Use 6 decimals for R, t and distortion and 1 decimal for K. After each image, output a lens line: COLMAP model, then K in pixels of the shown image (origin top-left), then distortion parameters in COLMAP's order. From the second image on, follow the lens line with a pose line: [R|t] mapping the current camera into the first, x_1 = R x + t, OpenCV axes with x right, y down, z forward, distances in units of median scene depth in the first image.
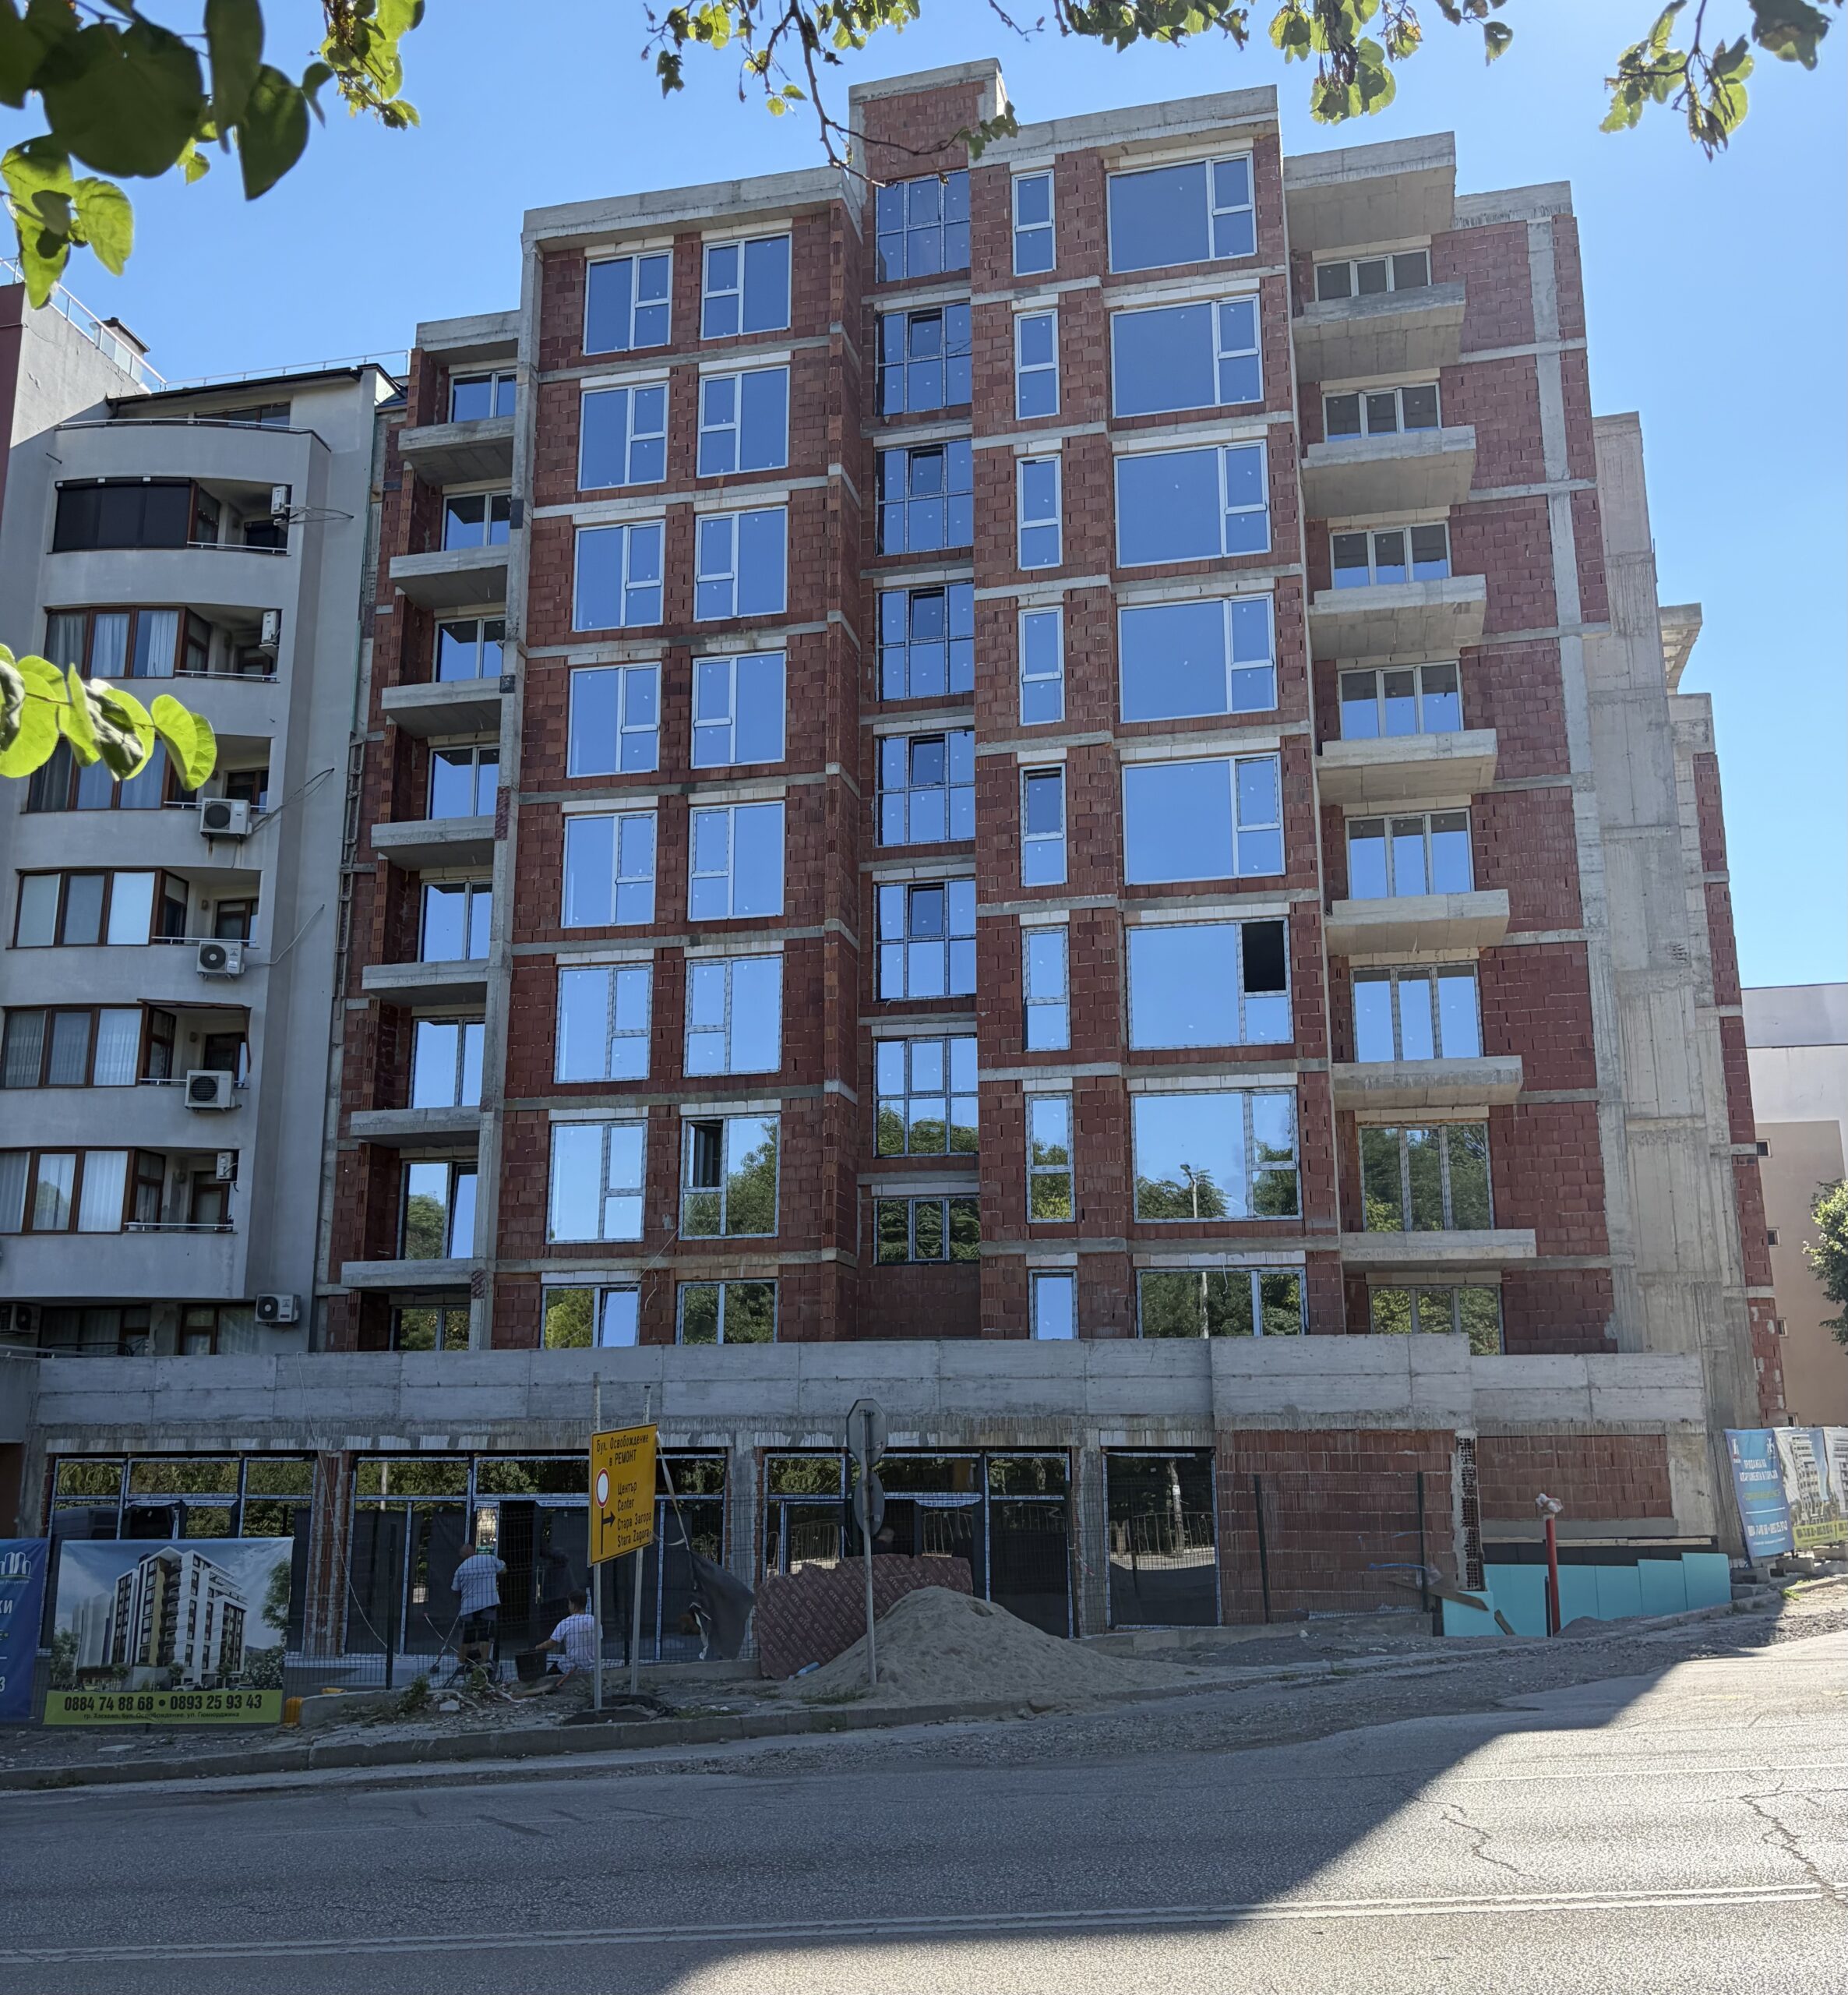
lens RADIAL K [[1879.2, 0, 912.8], [0, 1879.2, 1031.1], [0, 0, 1]] dist [0.038192, 0.000000]
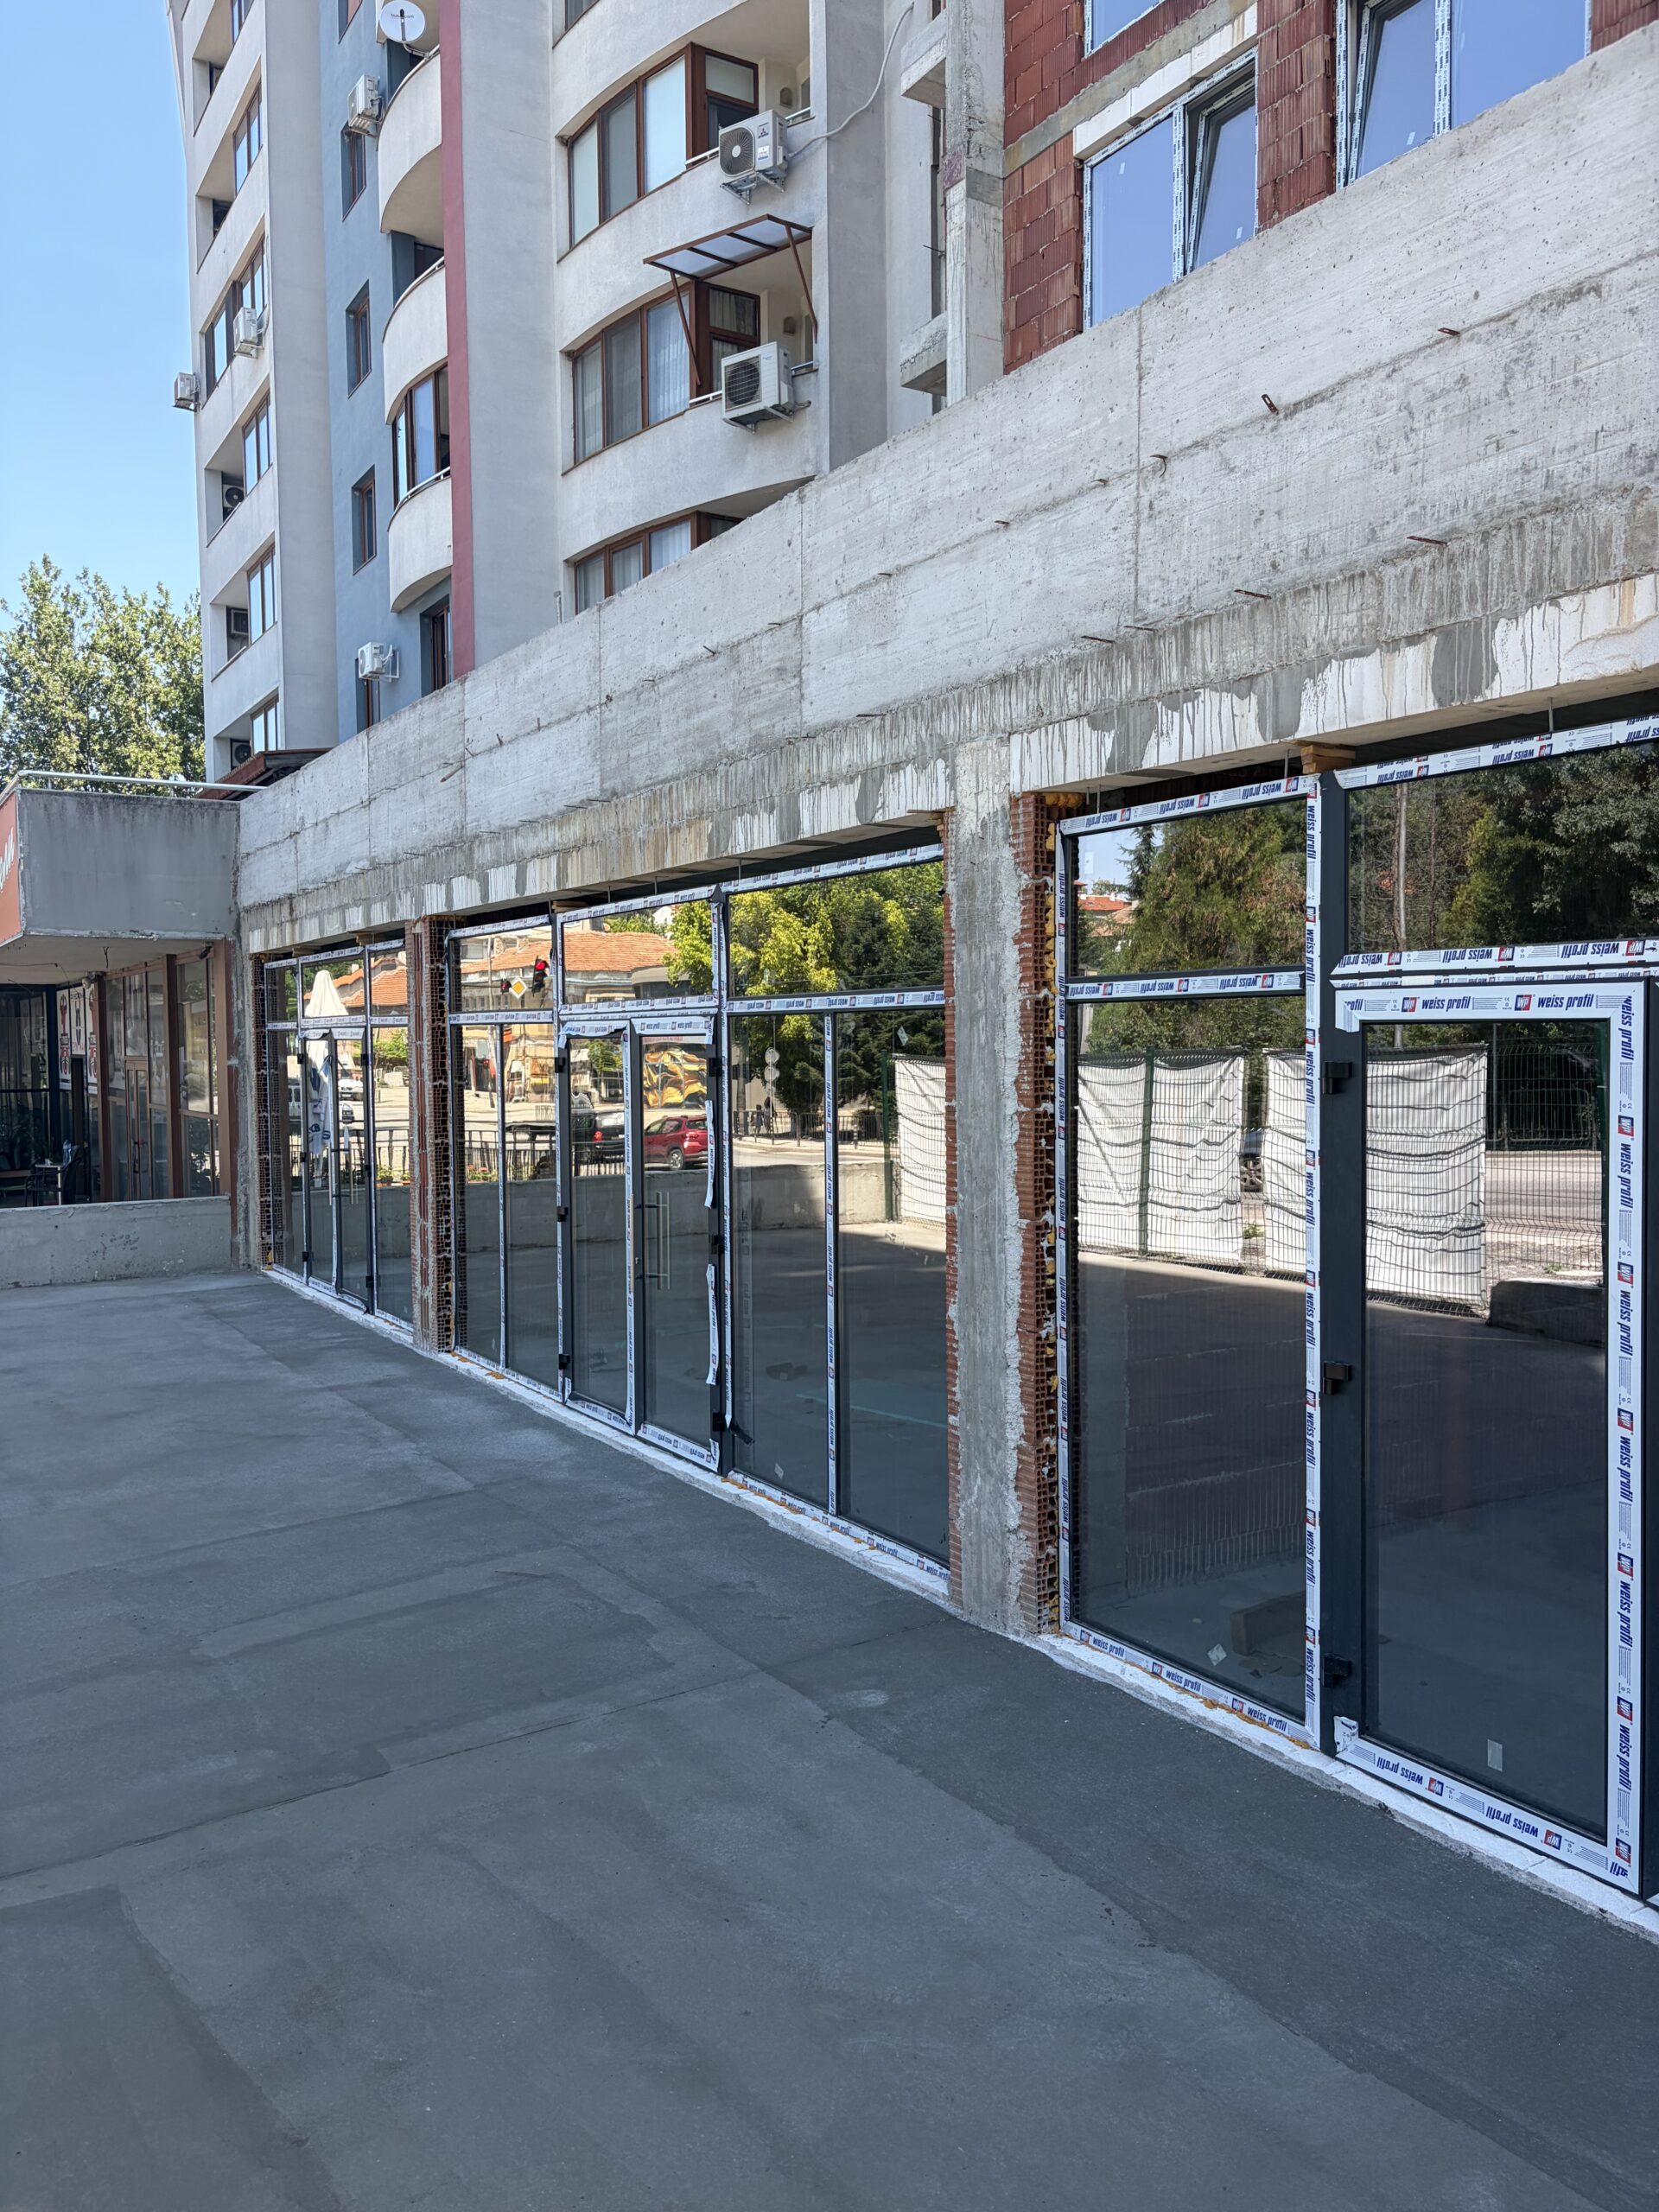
lens RADIAL K [[1673.7, 0, 838.2], [0, 1673.7, 1138.6], [0, 0, 1]] dist [0.042008, -0.048271]
pose [[0.702054, 0.036209, -0.711203, 0.046234], [0.169697, 0.961430, 0.216462, 0.170645], [0.691609, -0.272657, 0.668831, 0.662672]]
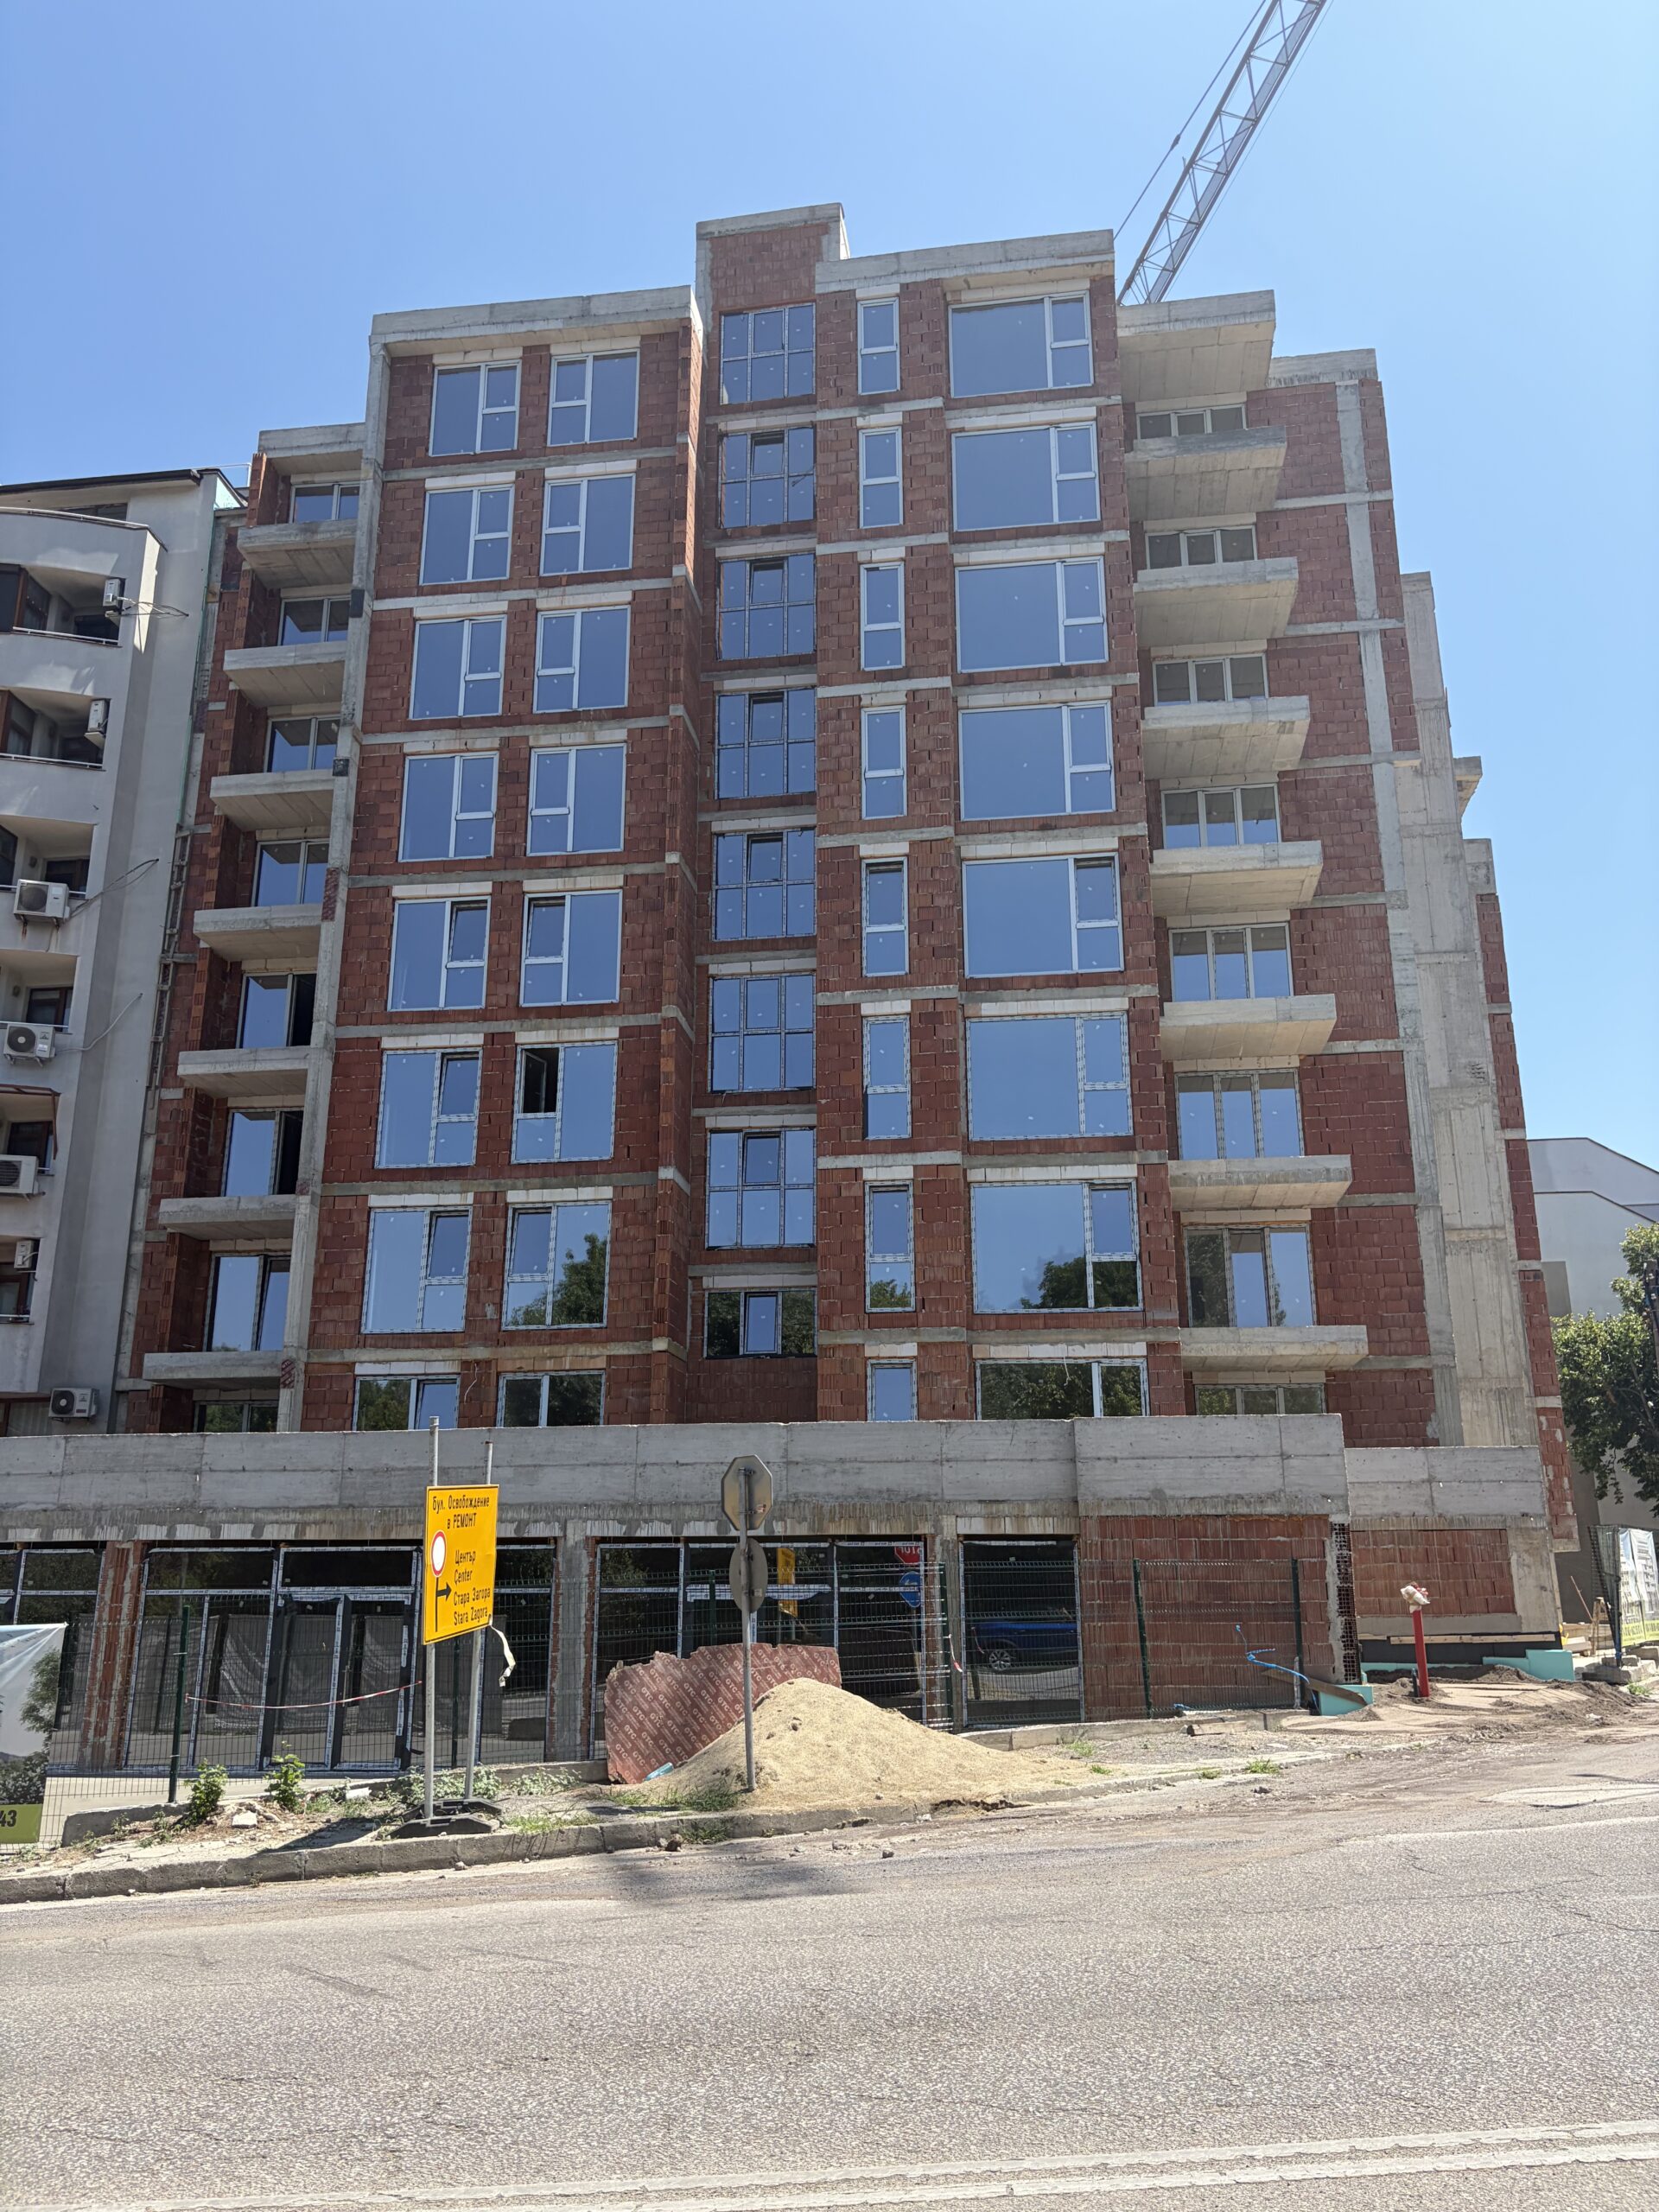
lens RADIAL K [[1673.7, 0, 828.5], [0, 1673.7, 1112.9], [0, 0, 1]] dist [0.042008, -0.048271]
pose [[0.996324, 0.023942, 0.082255, -0.030330], [-0.019379, 0.998252, -0.055832, 0.044018], [-0.083448, 0.054032, 0.995046, 0.117744]]
